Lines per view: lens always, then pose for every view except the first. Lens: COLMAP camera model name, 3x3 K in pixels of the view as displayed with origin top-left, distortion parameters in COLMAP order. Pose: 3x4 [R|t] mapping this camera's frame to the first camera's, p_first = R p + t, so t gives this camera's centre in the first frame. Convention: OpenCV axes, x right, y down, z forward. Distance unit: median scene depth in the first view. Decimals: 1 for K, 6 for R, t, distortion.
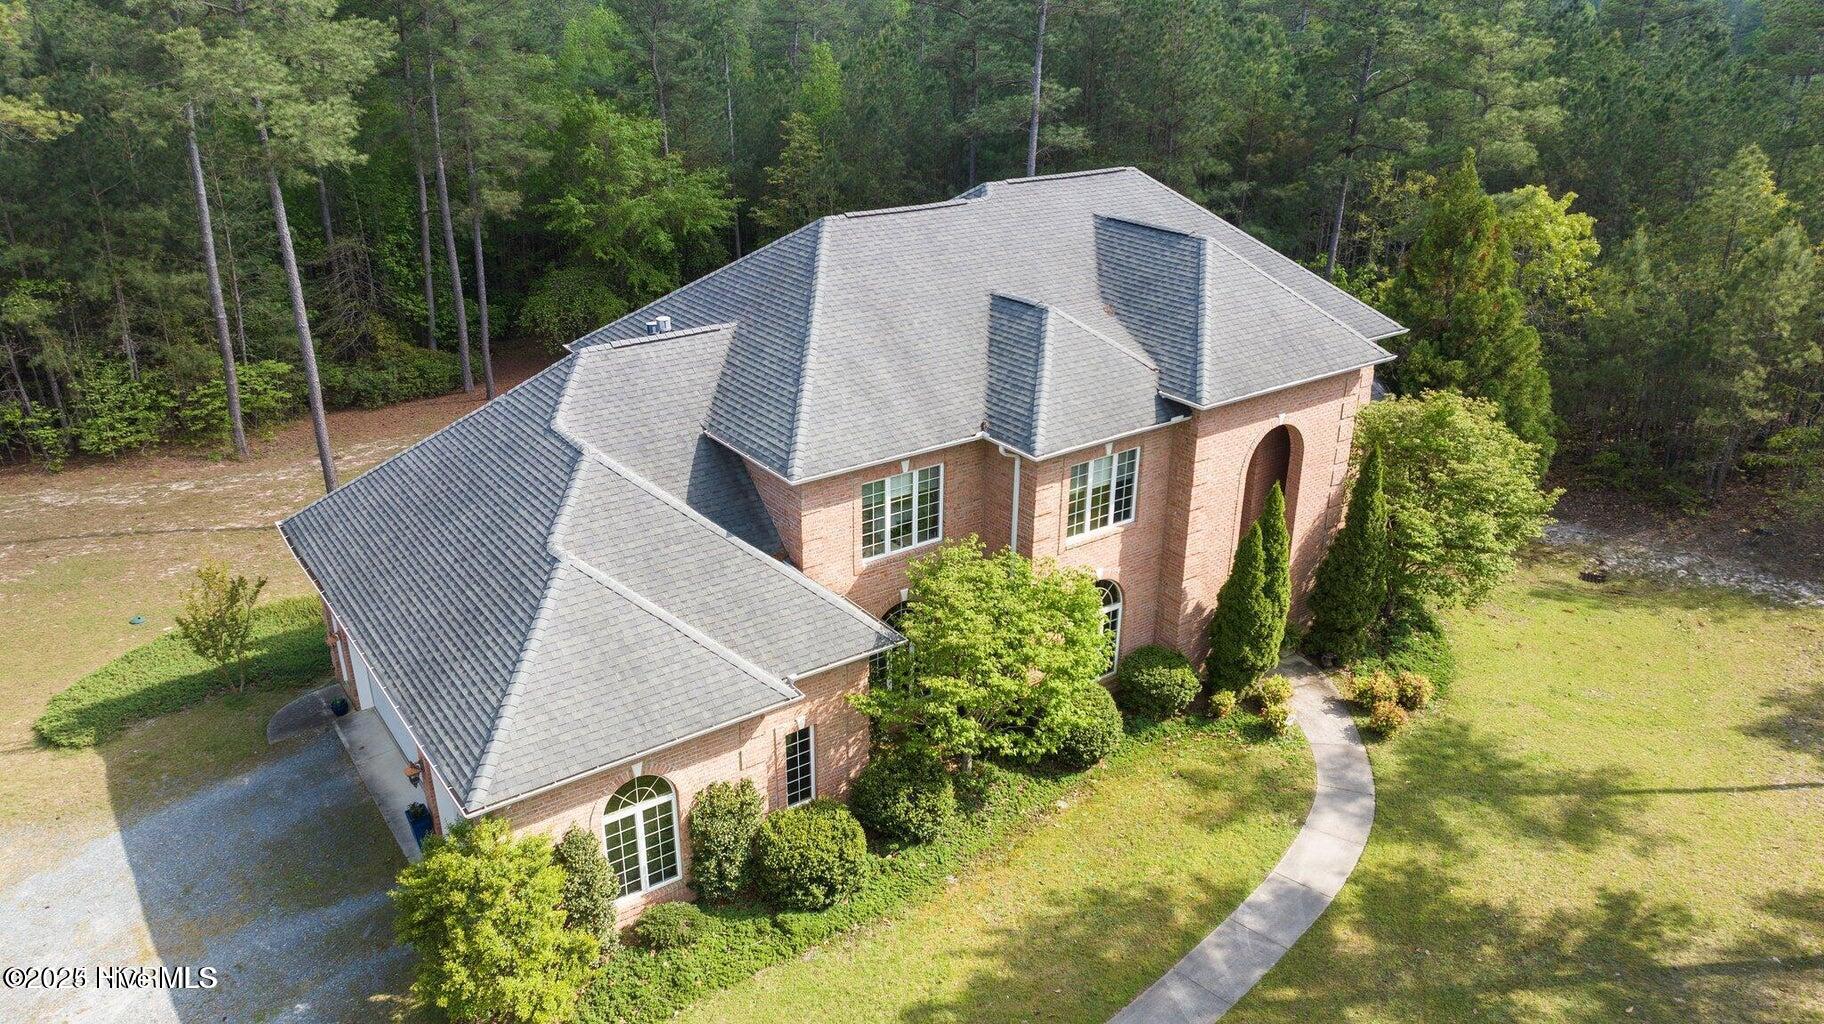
lens RADIAL K [[1297.6, 0, 912.0], [0, 1297.6, 512.0], [0, 0, 1]] dist [-0.069098, 0.087745]
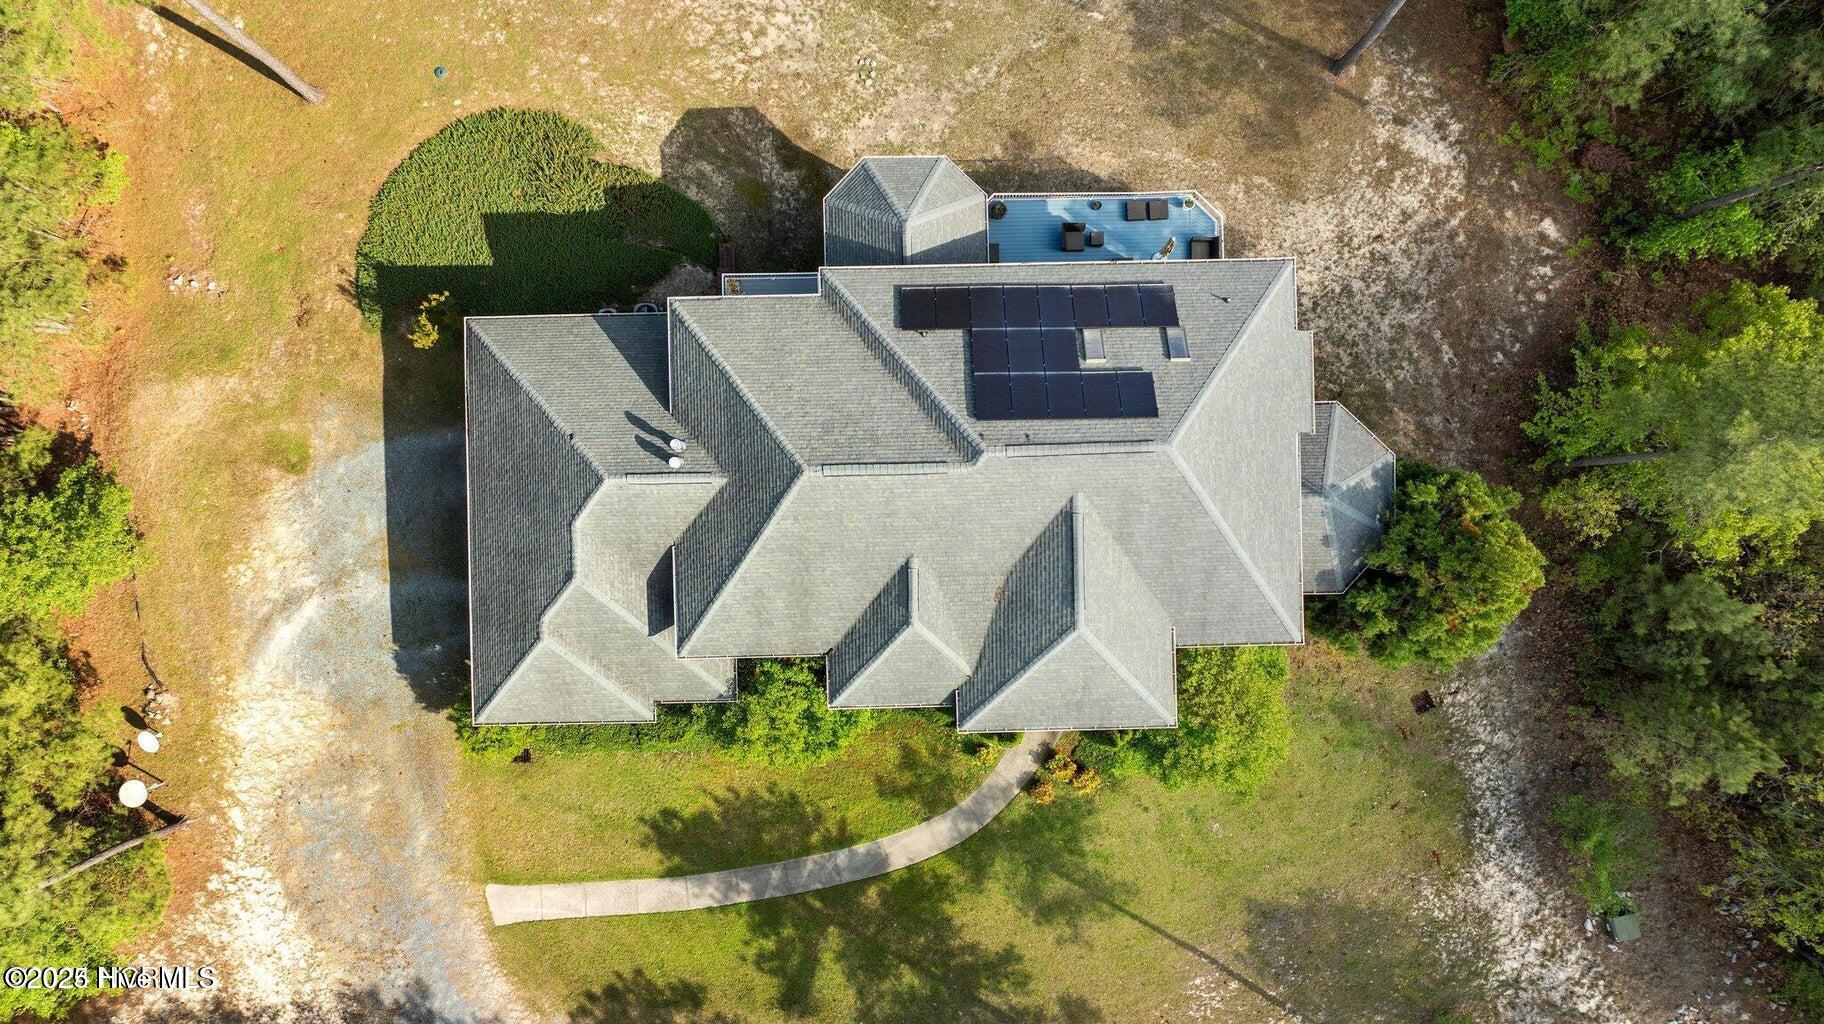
lens RADIAL K [[1283.4, 0, 912.0], [0, 1283.4, 512.0], [0, 0, 1]] dist [-0.020504, -0.008546]
pose [[0.822746, 0.568404, -0.002289, 0.049382], [-0.222577, 0.325873, 0.918840, -1.608227], [0.523018, -0.755463, 0.394625, 0.641793]]
